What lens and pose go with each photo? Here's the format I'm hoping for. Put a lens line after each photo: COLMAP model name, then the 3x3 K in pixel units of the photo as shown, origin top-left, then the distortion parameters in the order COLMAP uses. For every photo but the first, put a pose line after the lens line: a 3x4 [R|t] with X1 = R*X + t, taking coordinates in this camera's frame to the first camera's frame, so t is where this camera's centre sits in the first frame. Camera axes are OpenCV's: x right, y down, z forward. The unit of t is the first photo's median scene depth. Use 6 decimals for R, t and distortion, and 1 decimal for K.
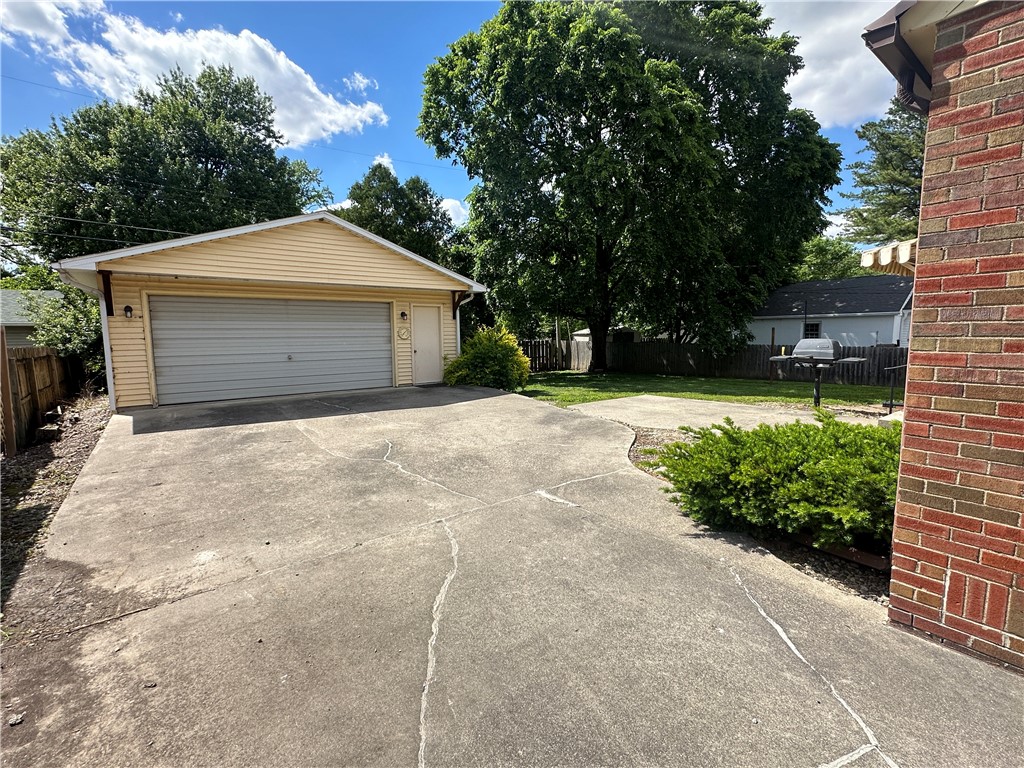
lens RADIAL K [[469.6, 0, 511.6], [0, 469.6, 383.4], [0, 0, 1]] dist [-0.002391, 0.000238]
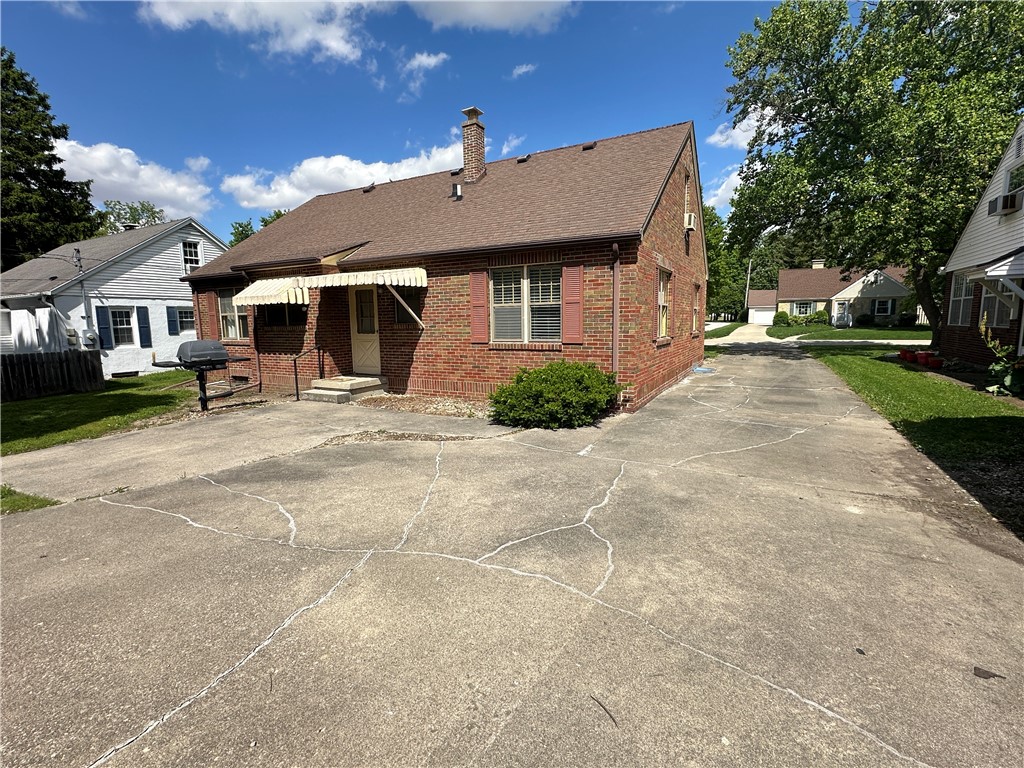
lens RADIAL K [[469.6, 0, 512.5], [0, 469.6, 383.8], [0, 0, 1]] dist [-0.002391, 0.000238]
pose [[-0.392390, -0.110793, 0.913102, -1.082096], [0.119715, 0.978123, 0.170128, -0.205973], [-0.911975, 0.176069, -0.370542, 1.726657]]
